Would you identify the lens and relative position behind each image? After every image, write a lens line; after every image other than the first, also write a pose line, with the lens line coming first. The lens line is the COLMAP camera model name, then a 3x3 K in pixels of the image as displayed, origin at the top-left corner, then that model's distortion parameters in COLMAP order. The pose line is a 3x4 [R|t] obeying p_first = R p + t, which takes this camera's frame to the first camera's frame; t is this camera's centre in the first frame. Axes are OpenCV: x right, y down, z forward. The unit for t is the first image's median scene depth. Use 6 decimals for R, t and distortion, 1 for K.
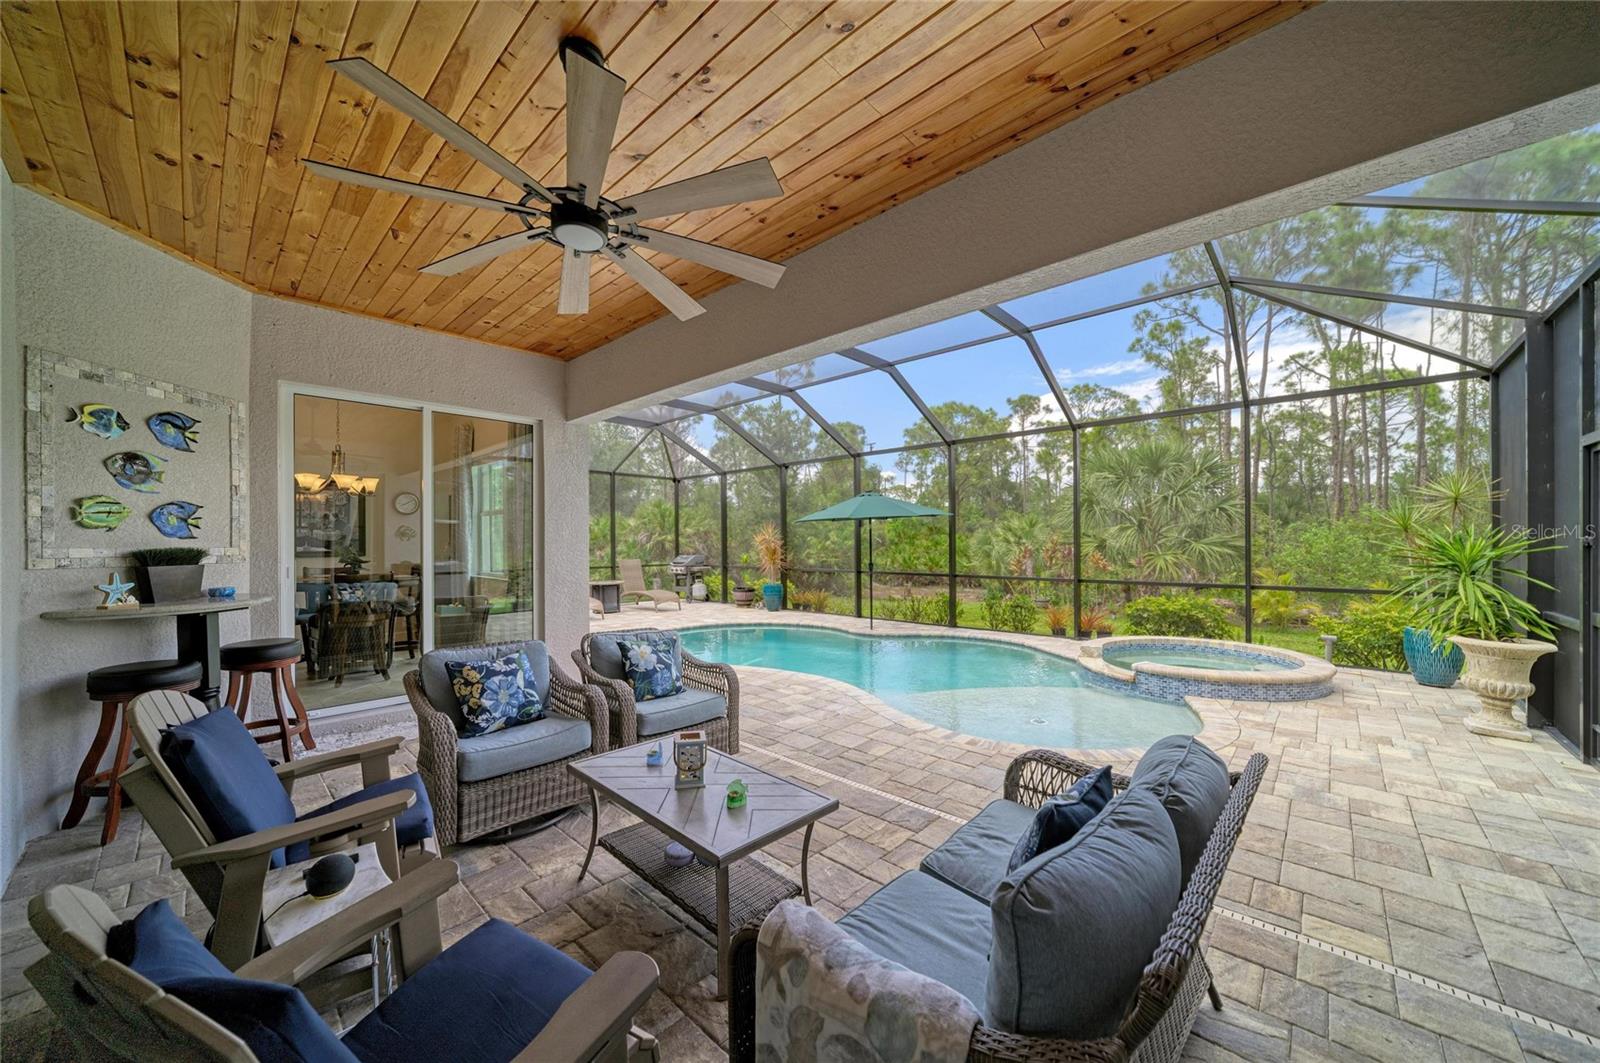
lens RADIAL K [[570.8, 0, 804.6], [0, 570.8, 543.6], [0, 0, 1]] dist [-0.012615, 0.000210]
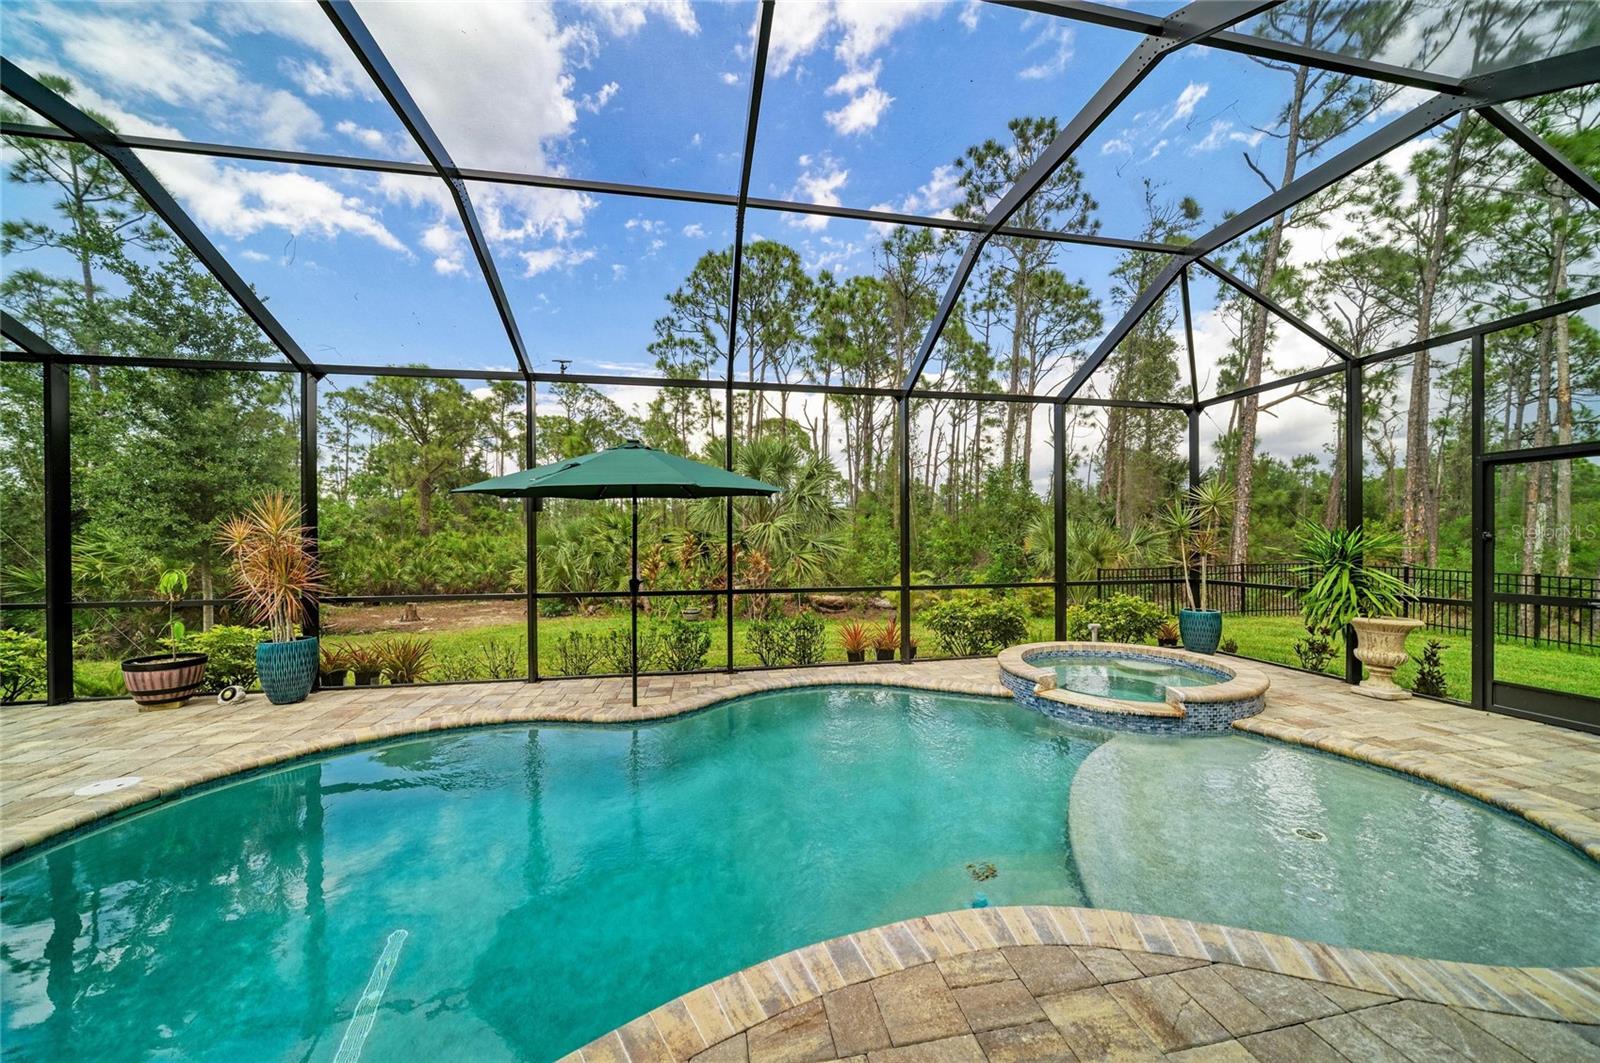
lens RADIAL K [[560.1, 0, 803.4], [0, 560.1, 538.2], [0, 0, 1]] dist [-0.023161, 0.004839]
pose [[0.600354, 0.002657, 0.799730, -0.266989], [0.006423, 0.999946, -0.008144, 0.000836], [-0.799708, 0.010026, 0.600305, 0.754344]]
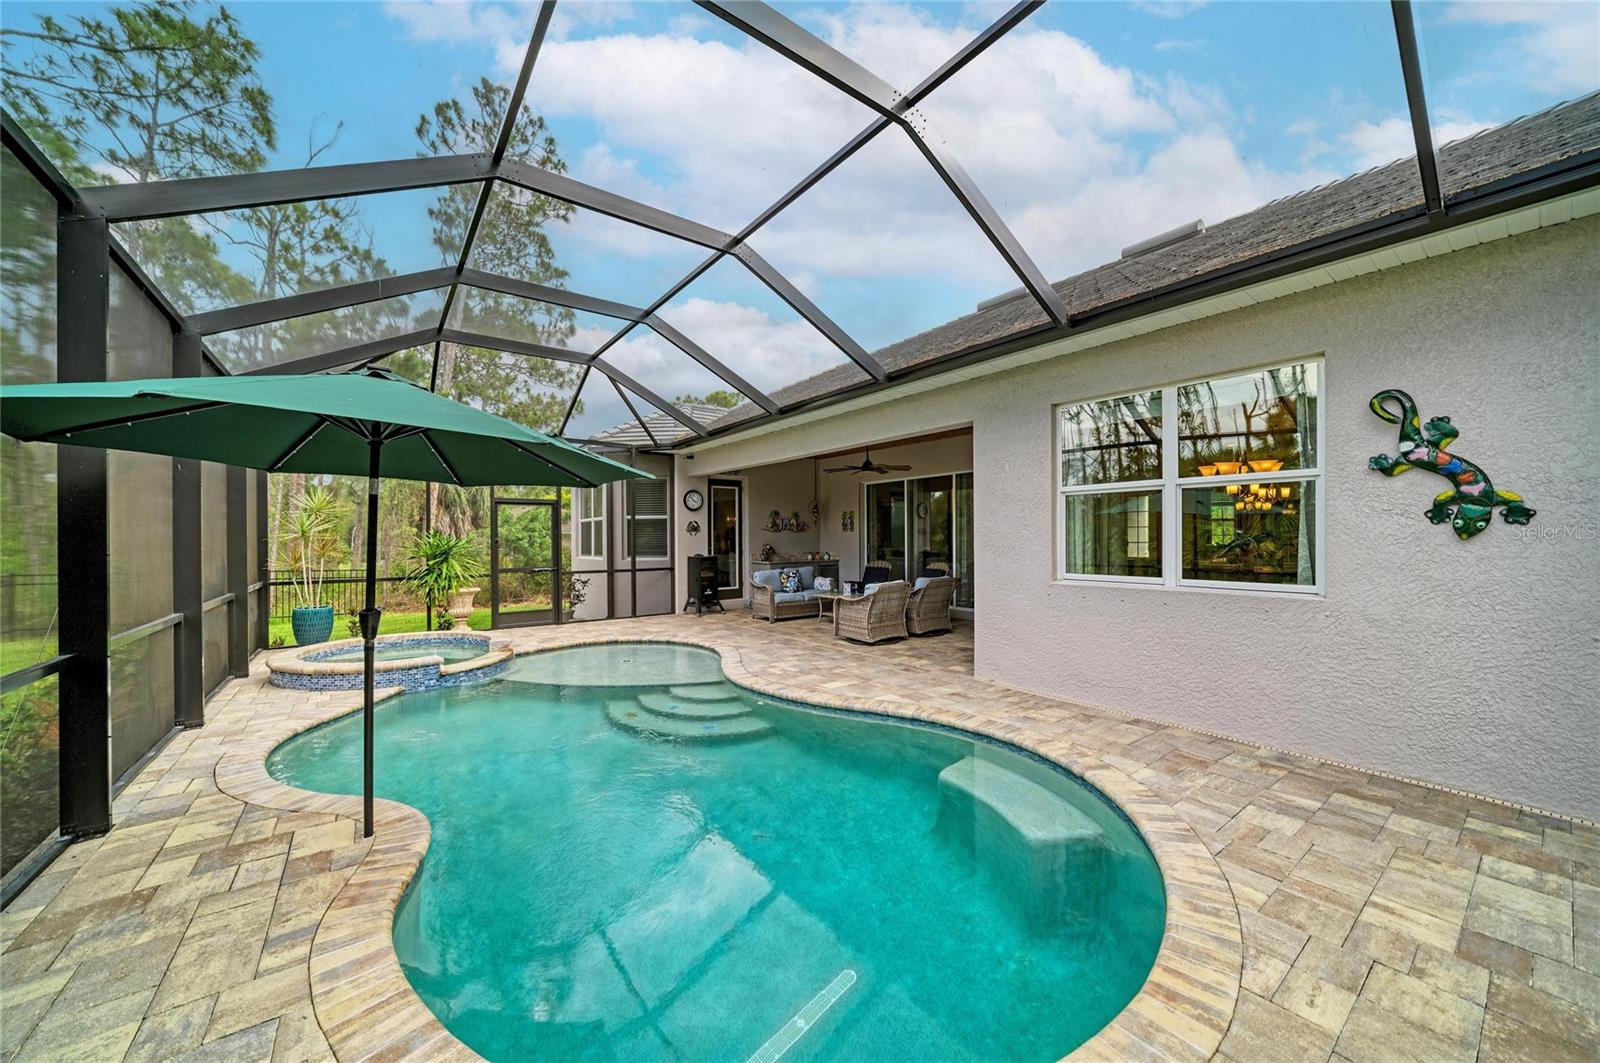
lens RADIAL K [[580.2, 0, 810.5], [0, 580.2, 538.2], [0, 0, 1]] dist [-0.010064, 0.002498]
pose [[-0.983900, 0.012108, 0.178310, -0.219024], [0.013150, 0.999903, 0.004660, -0.003220], [-0.178236, 0.006930, -0.983963, 1.661135]]
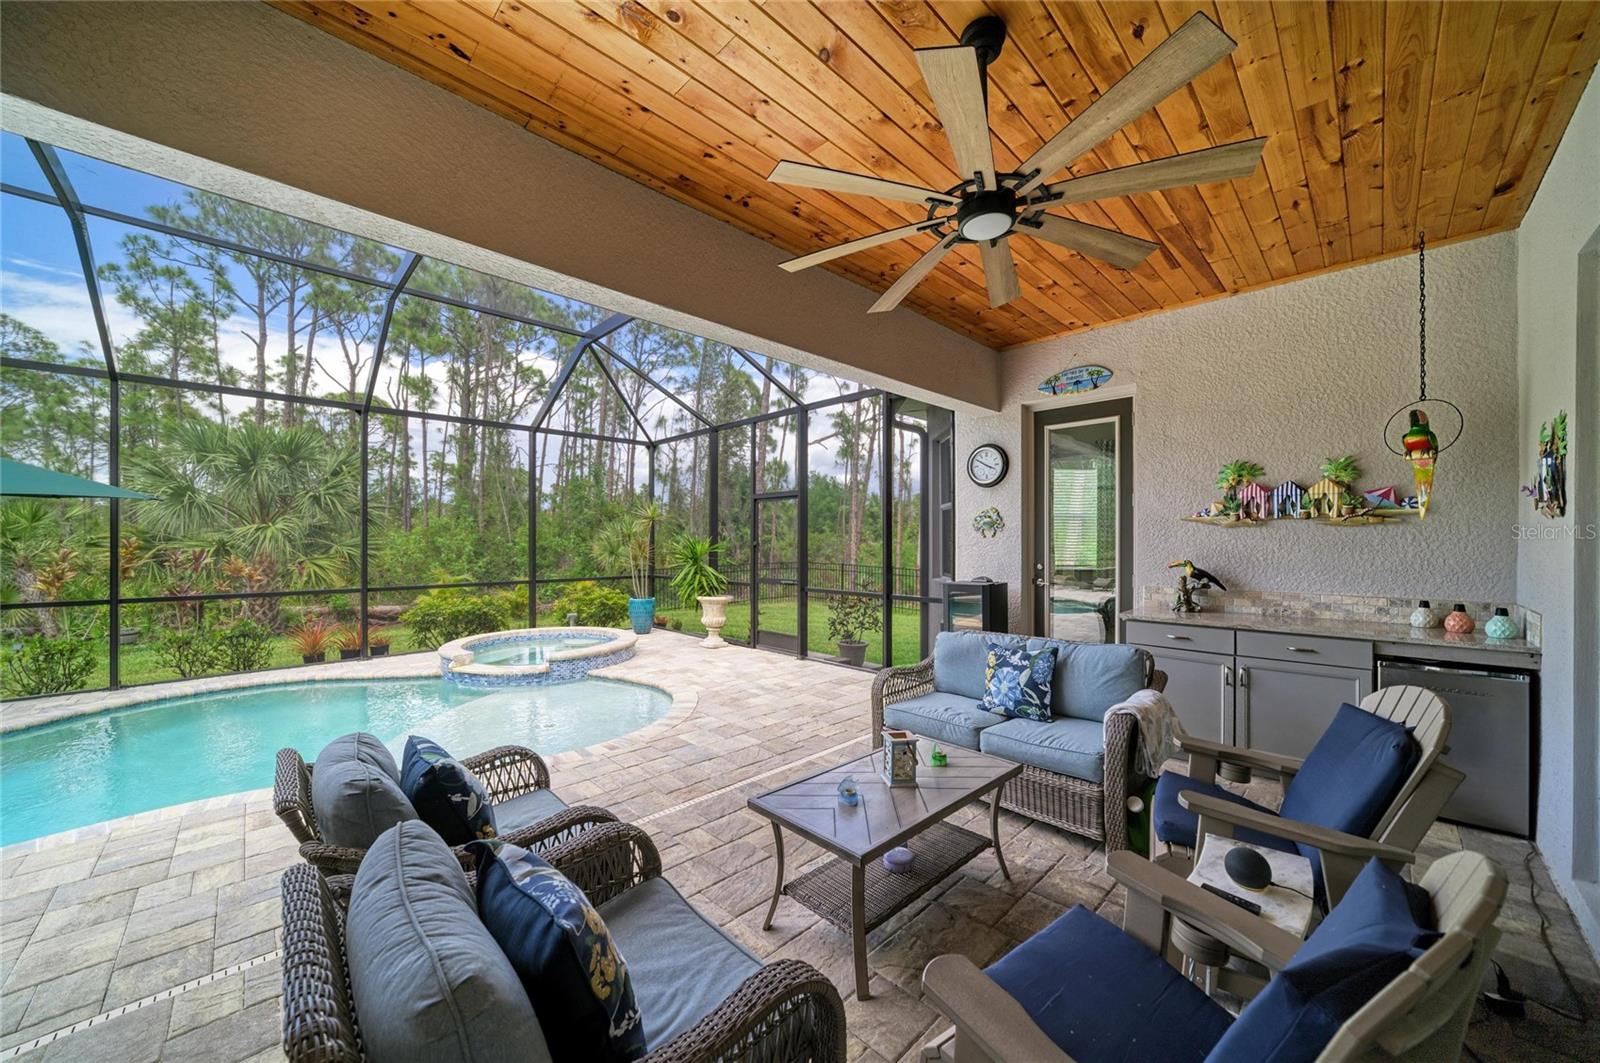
lens RADIAL K [[570.8, 0, 804.6], [0, 570.8, 543.6], [0, 0, 1]] dist [-0.012615, 0.000210]
pose [[0.047697, 0.002868, 0.998858, -0.387306], [0.004097, 0.999987, -0.003066, 0.001160], [-0.998853, 0.004239, 0.047684, 0.356662]]
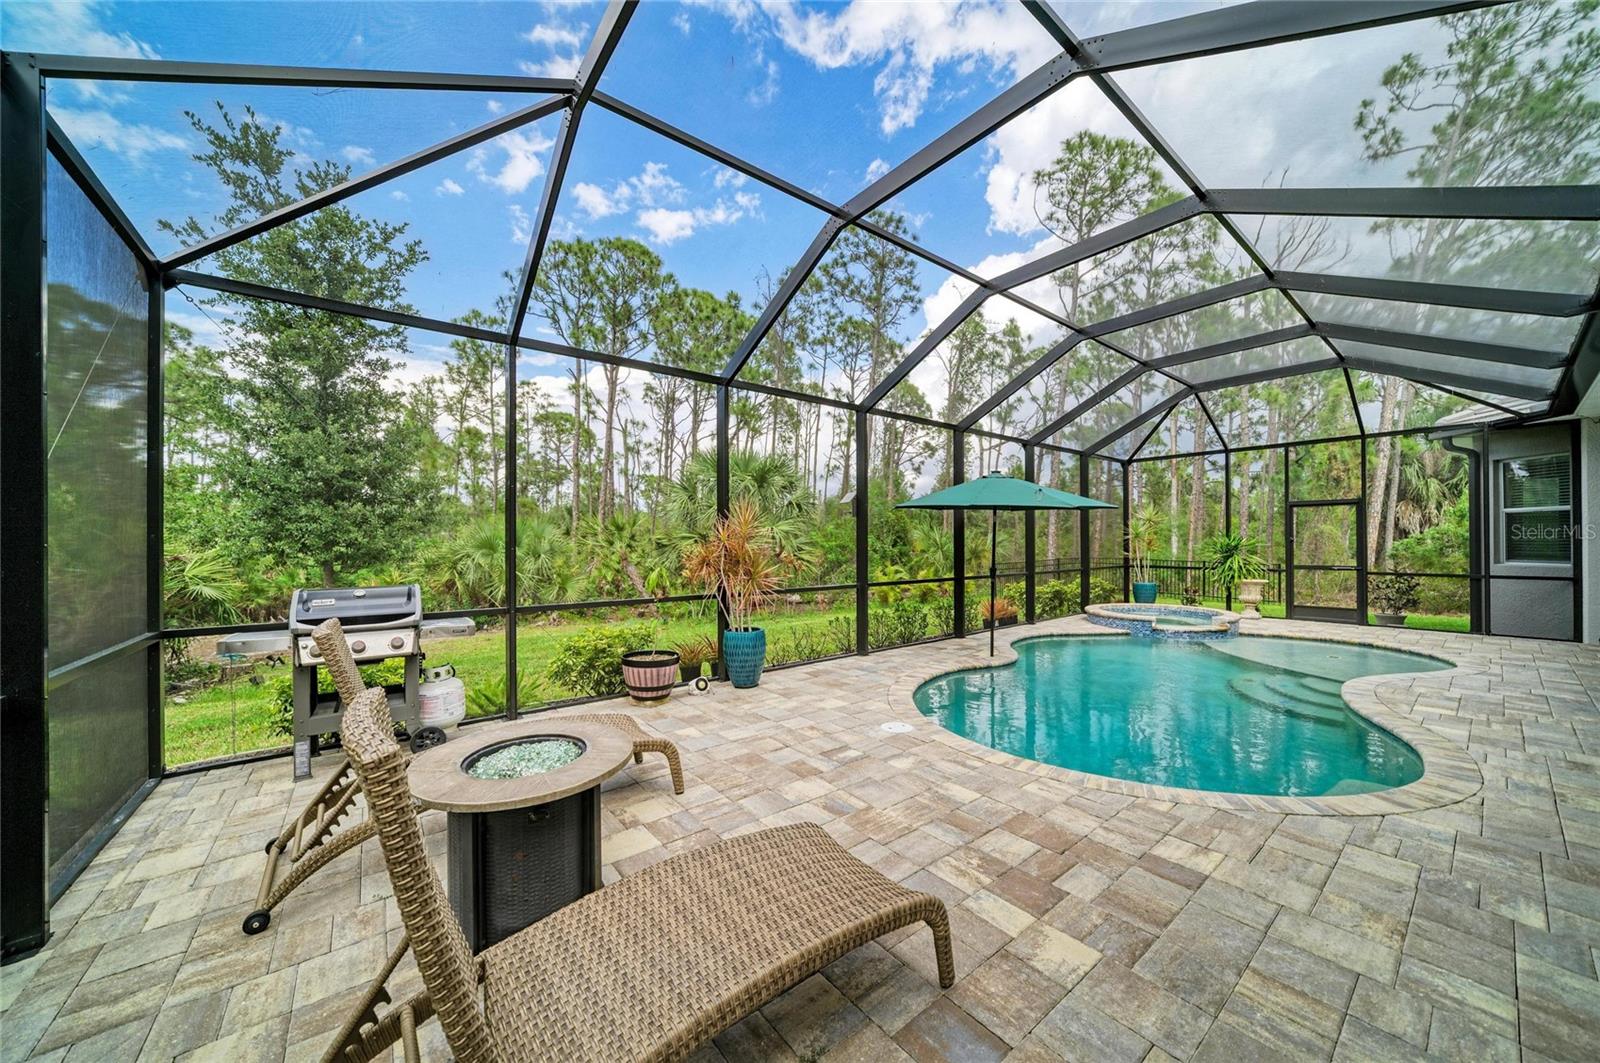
lens RADIAL K [[560.1, 0, 803.4], [0, 560.1, 538.2], [0, 0, 1]] dist [-0.023161, 0.004839]
pose [[0.162729, 0.012380, 0.986593, -0.861471], [0.007711, 0.999875, -0.013819, 0.004337], [-0.986641, 0.009856, 0.162613, 1.493884]]
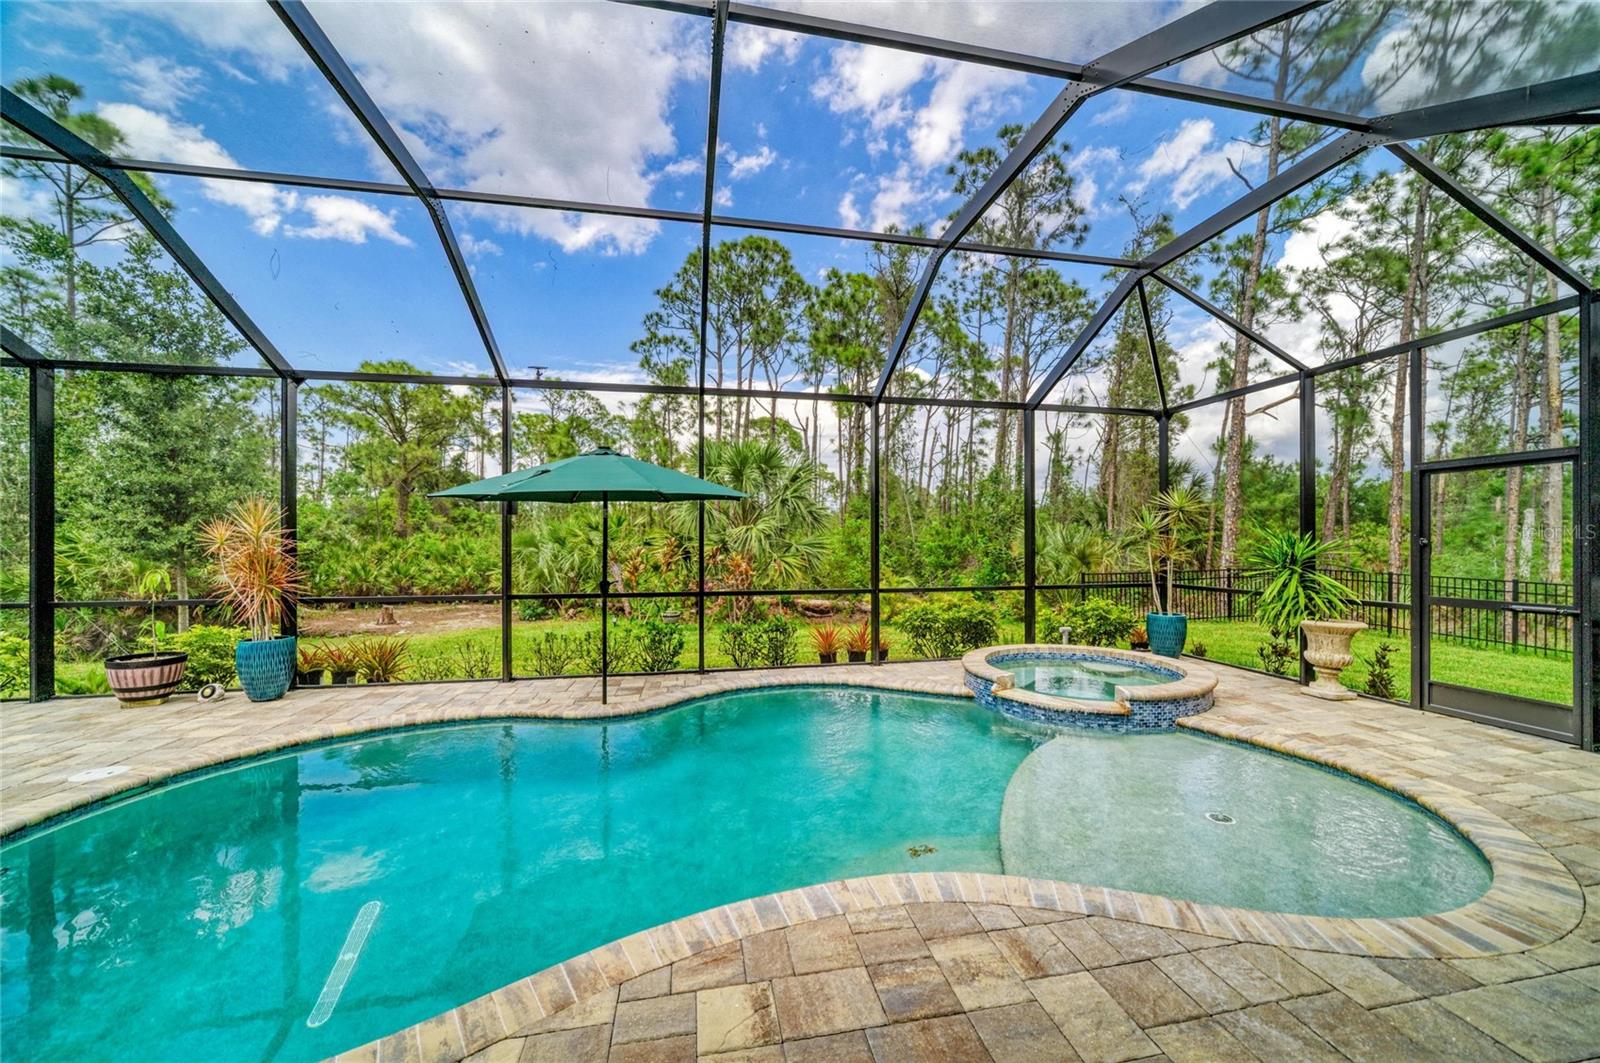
lens RADIAL K [[581.8, 0, 800.4], [0, 581.8, 537.1], [0, 0, 1]] dist [-0.019521, 0.003967]
pose [[0.596485, 0.010125, 0.802560, -0.286829], [0.003011, 0.999885, -0.014852, 0.000432], [-0.802618, 0.011276, 0.596386, 0.693749]]
